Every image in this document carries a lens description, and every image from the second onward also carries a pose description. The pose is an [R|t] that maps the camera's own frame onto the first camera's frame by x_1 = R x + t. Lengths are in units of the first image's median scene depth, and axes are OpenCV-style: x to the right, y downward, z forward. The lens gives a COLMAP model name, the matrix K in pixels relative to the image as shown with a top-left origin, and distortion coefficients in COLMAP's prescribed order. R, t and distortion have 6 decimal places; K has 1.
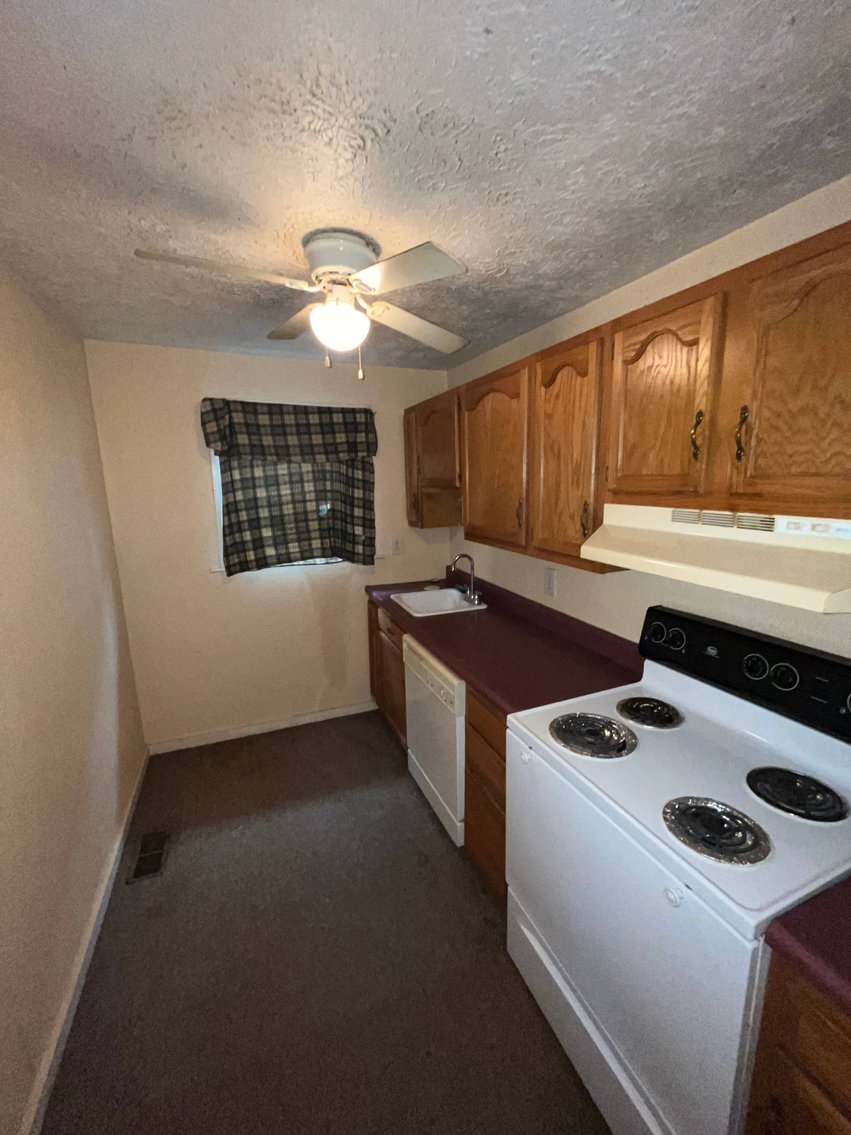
lens RADIAL K [[460.4, 0, 427.0], [0, 460.4, 568.0], [0, 0, 1]] dist [-0.012769, -0.000213]
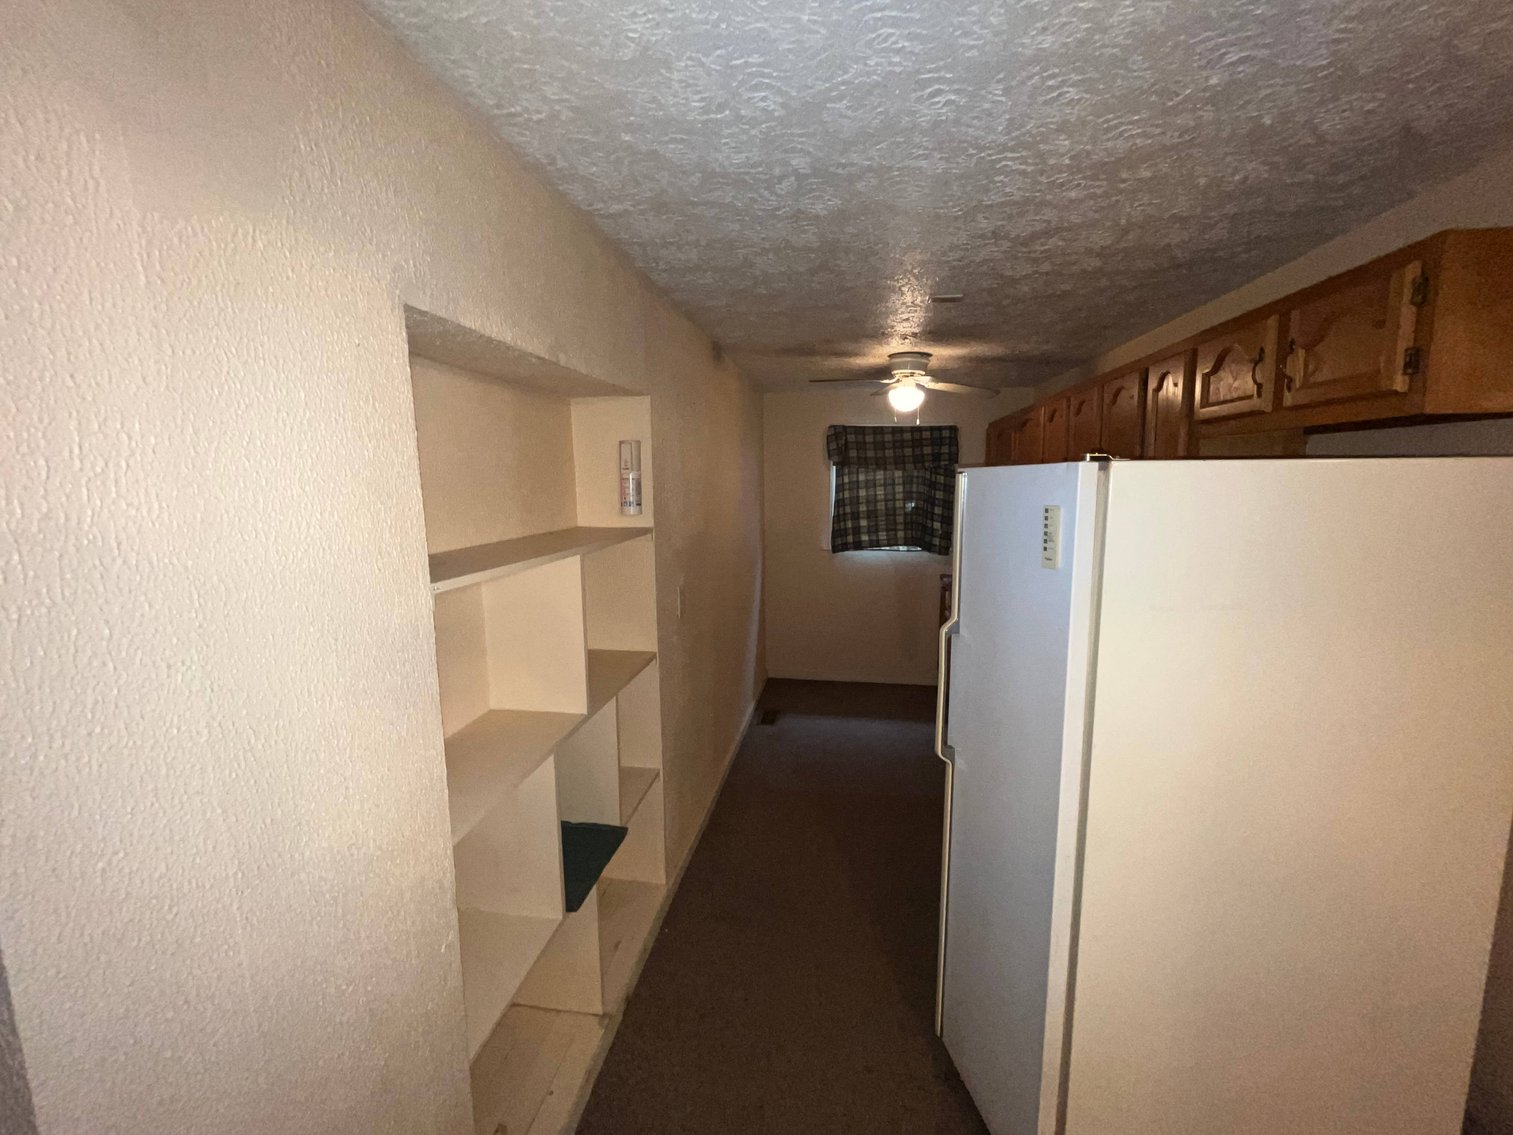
lens RADIAL K [[613.8, 0, 753.0], [0, 613.8, 566.3], [0, 0, 1]] dist [-0.012769, -0.000213]
pose [[0.856253, 0.079241, -0.510443, 0.281945], [-0.106132, 0.994069, -0.023715, 0.120152], [0.505537, 0.074480, 0.859584, -0.647894]]
